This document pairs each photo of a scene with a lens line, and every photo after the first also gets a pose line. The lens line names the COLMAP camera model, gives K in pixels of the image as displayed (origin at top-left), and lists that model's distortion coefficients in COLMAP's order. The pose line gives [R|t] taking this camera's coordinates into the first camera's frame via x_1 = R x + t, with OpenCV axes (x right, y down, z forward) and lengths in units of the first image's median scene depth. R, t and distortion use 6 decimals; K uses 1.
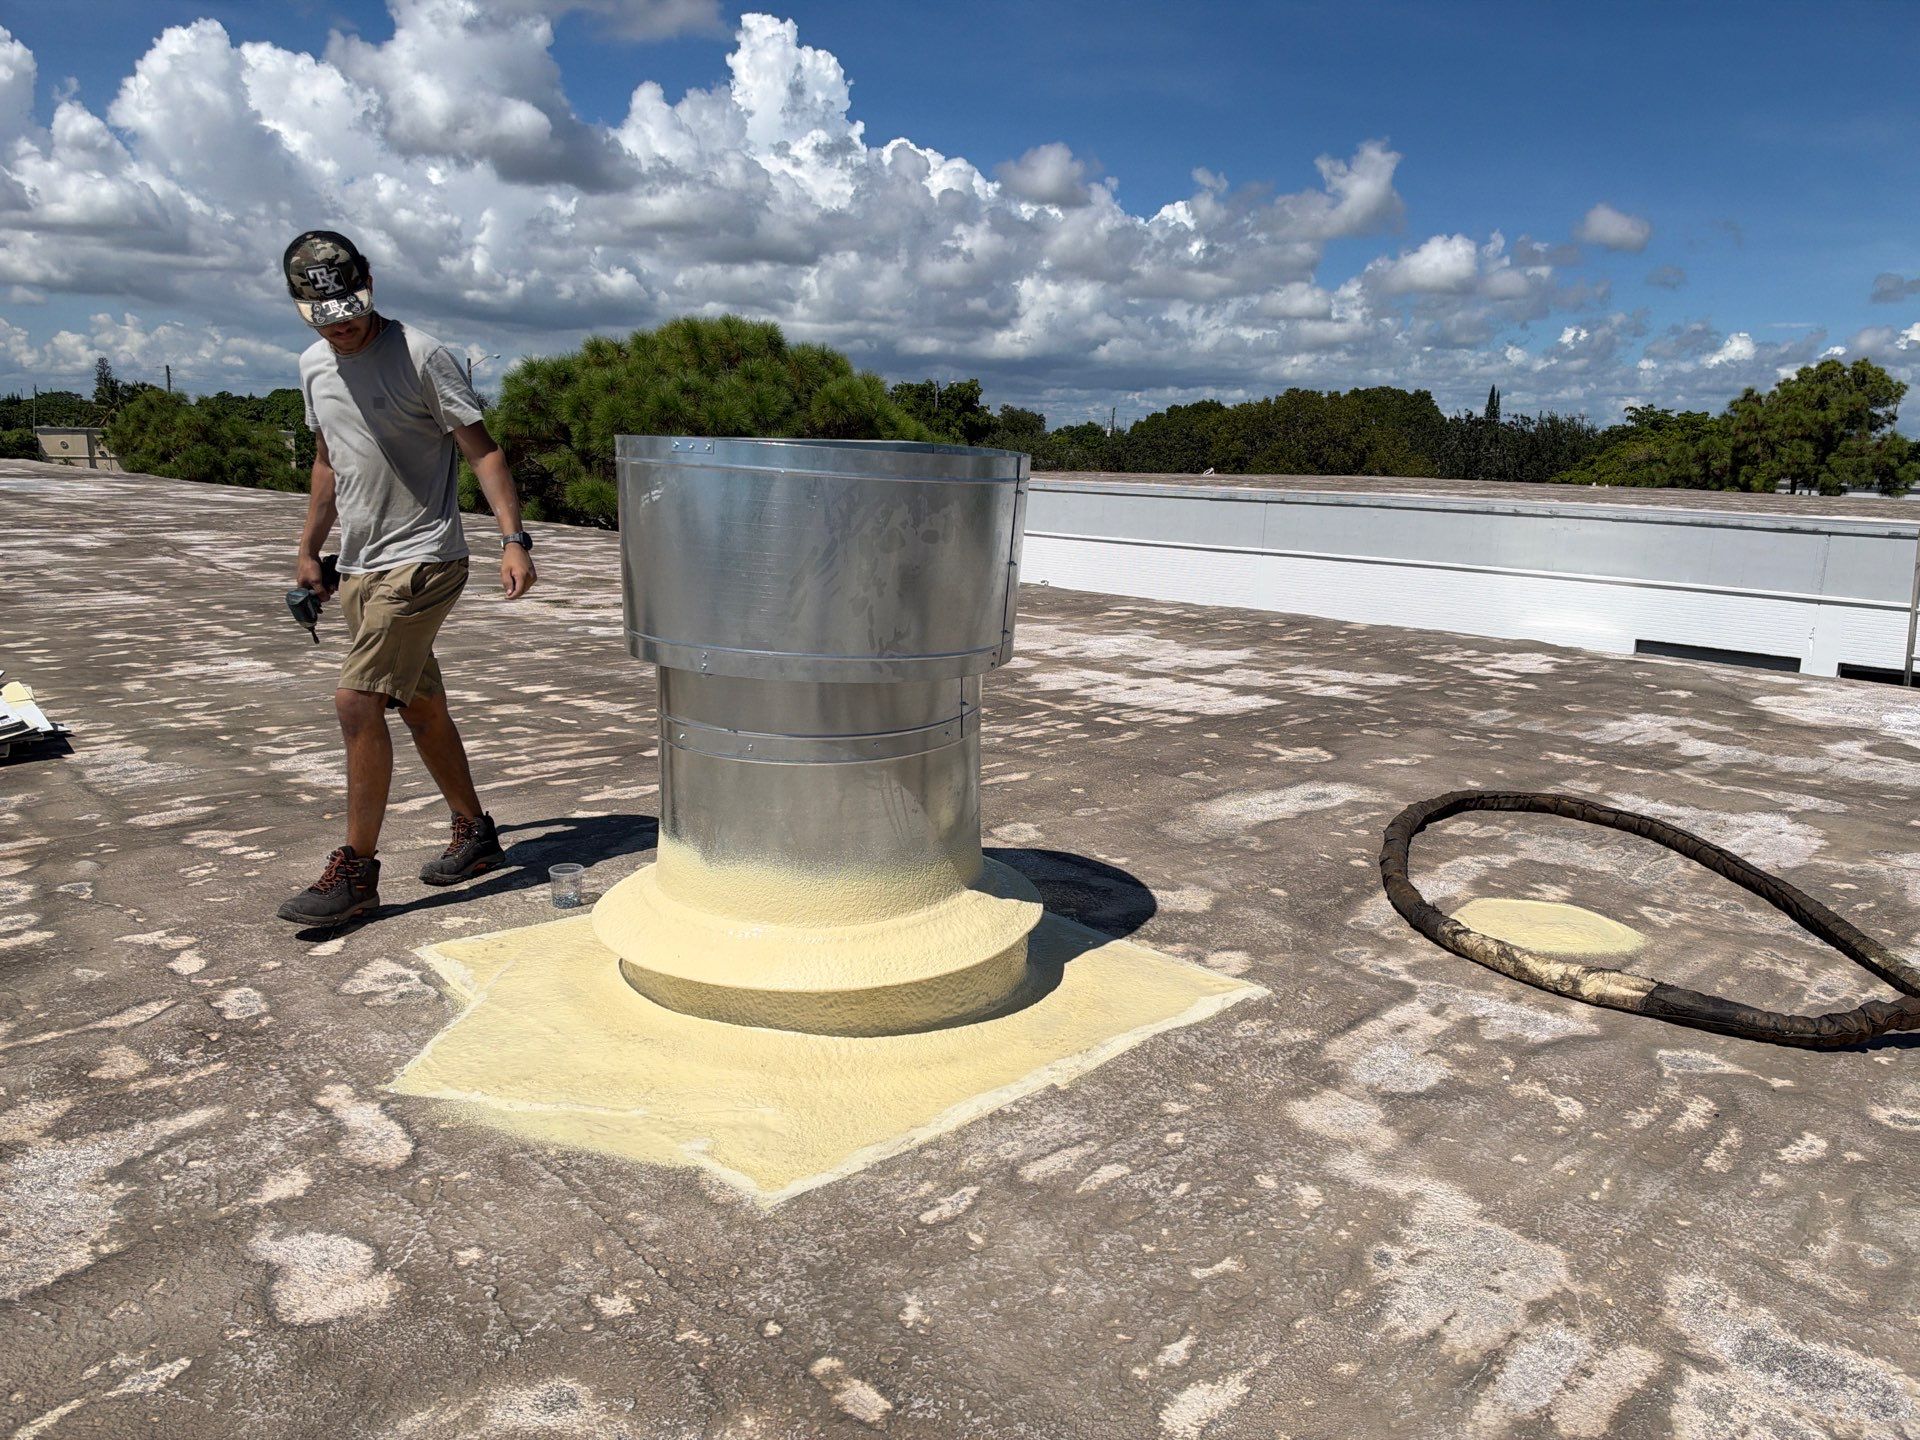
lens RADIAL K [[1388.4, 0, 969.4], [0, 1388.4, 729.4], [0, 0, 1]] dist [0.005830, -0.024292]
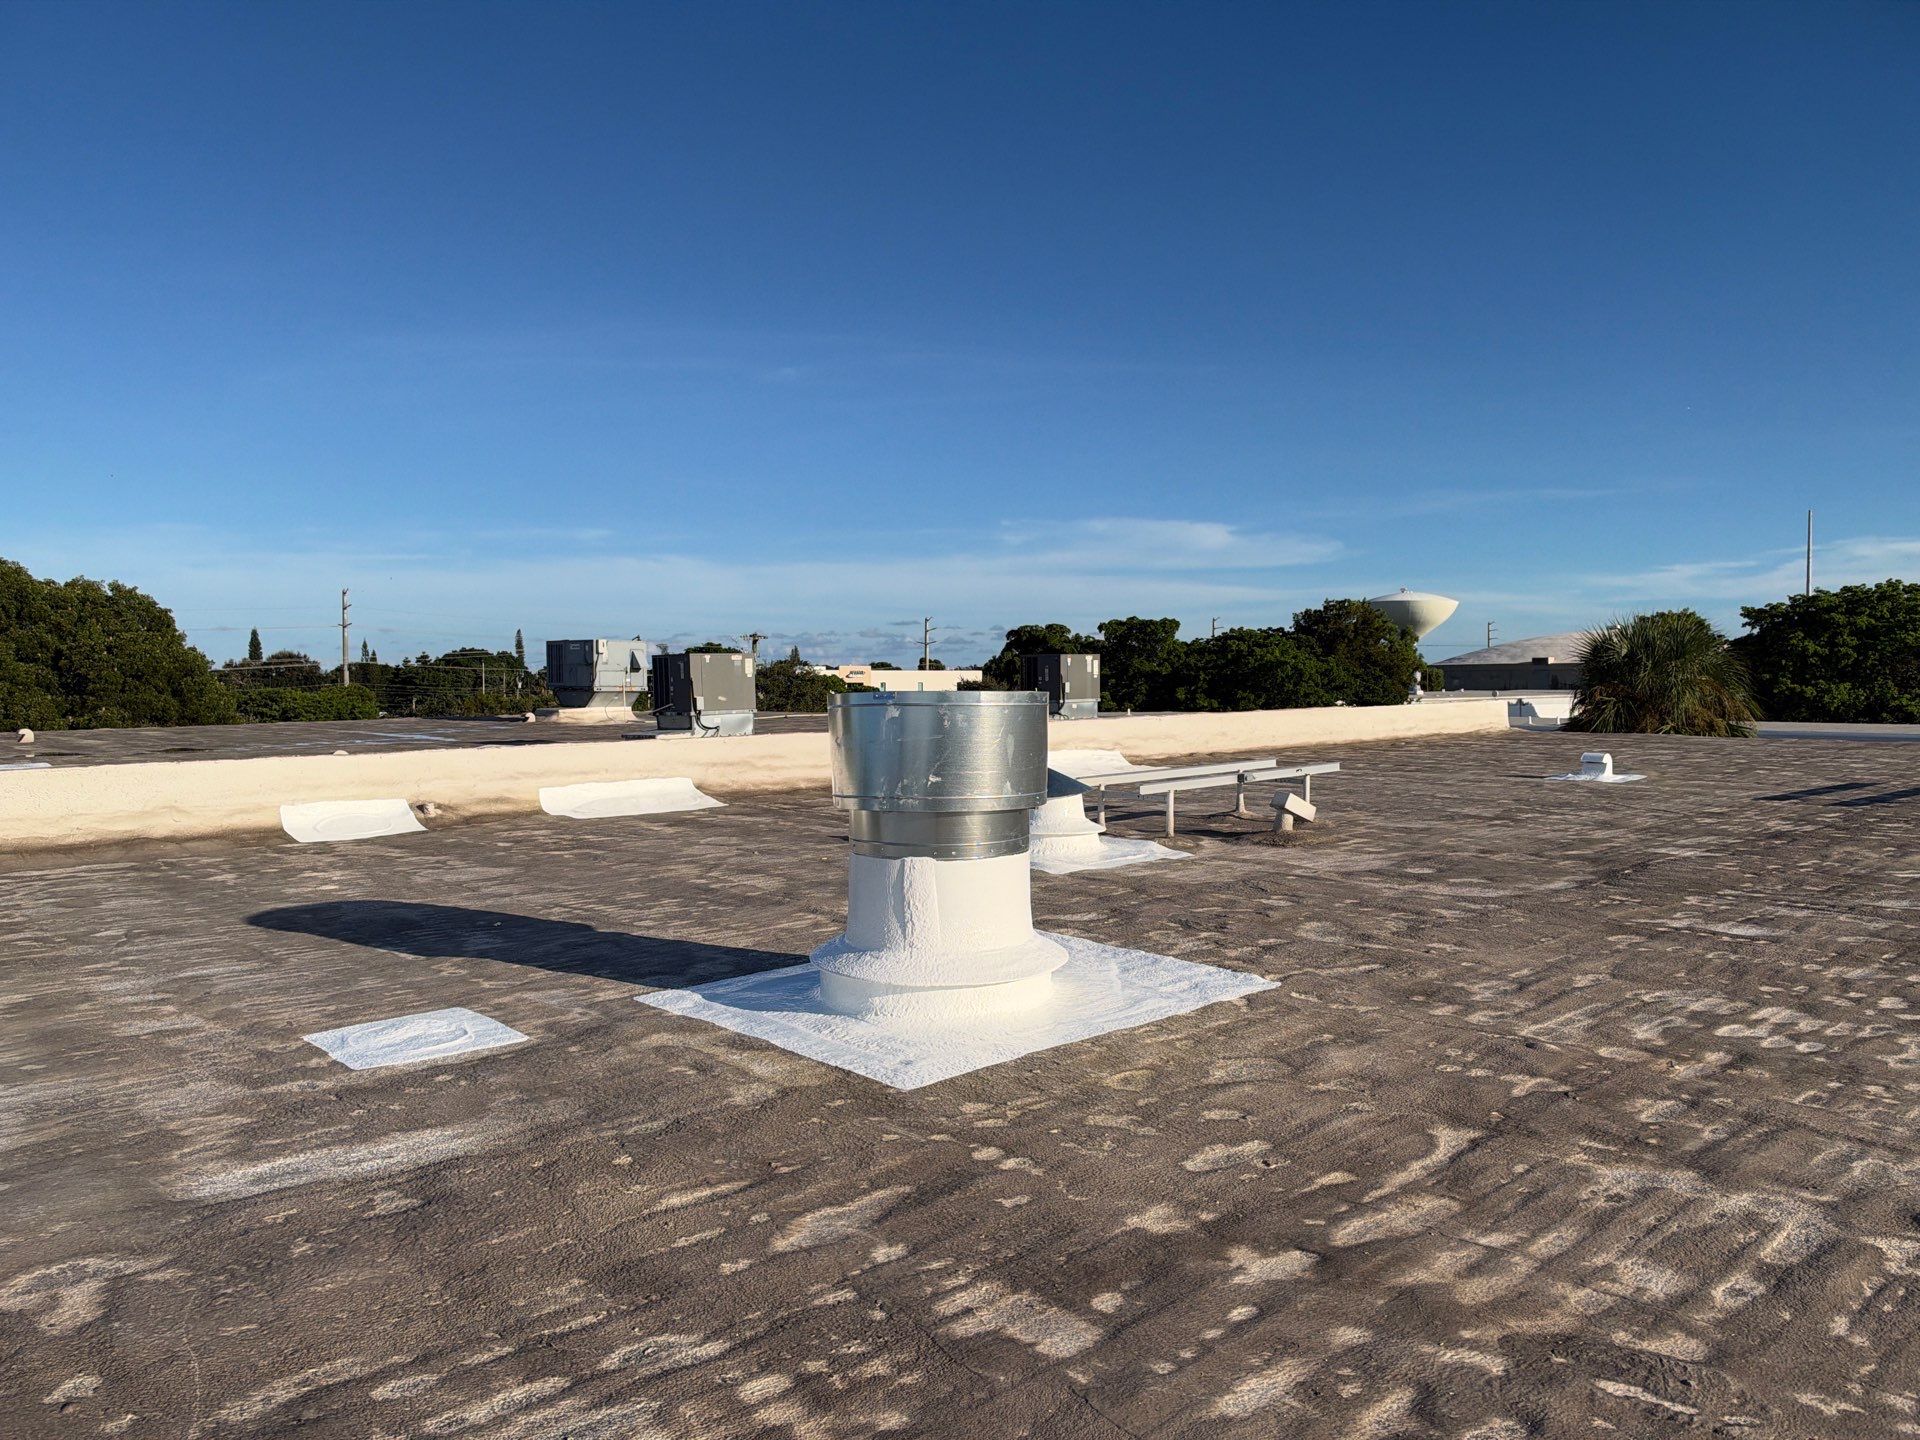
lens RADIAL K [[1357.6, 0, 960.0], [0, 1357.6, 720.0], [0, 0, 1]] dist [0.185411, -0.375727]
pose [[-0.998706, -0.028739, 0.041968, -0.190849], [-0.018146, 0.972099, 0.233867, -0.550631], [-0.047518, 0.232802, -0.971363, 2.553739]]
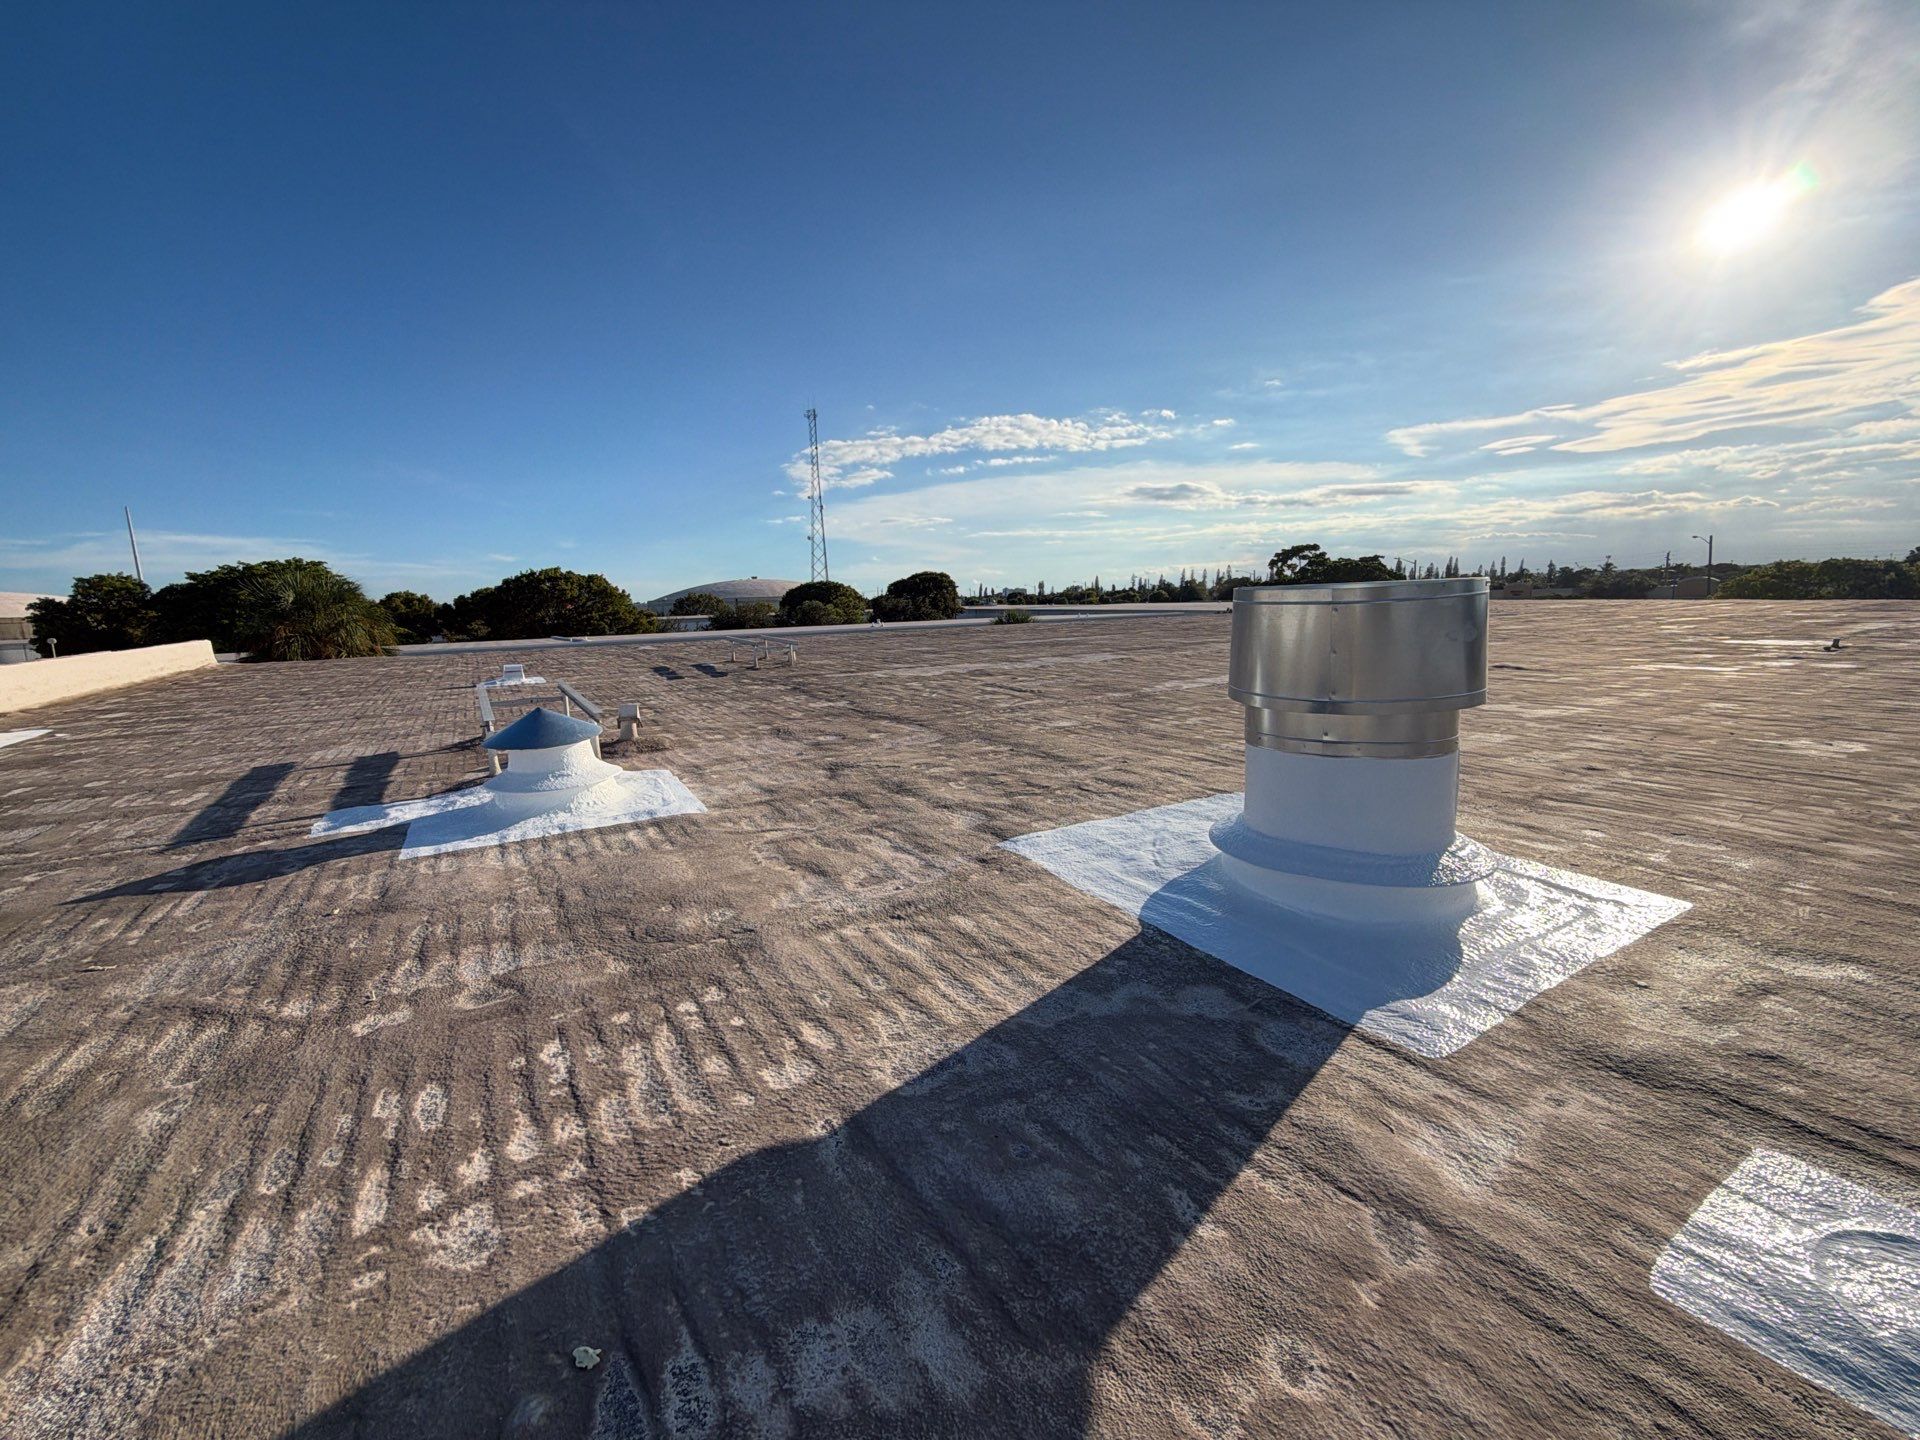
lens RADIAL K [[762.9, 0, 960.0], [0, 762.9, 720.0], [0, 0, 1]] dist [-0.000144, 0.000019]
pose [[-0.235541, 0.128091, -0.963386, 0.920781], [-0.175098, 0.969462, 0.171709, -0.107729], [0.955961, 0.209132, -0.205920, 0.693010]]
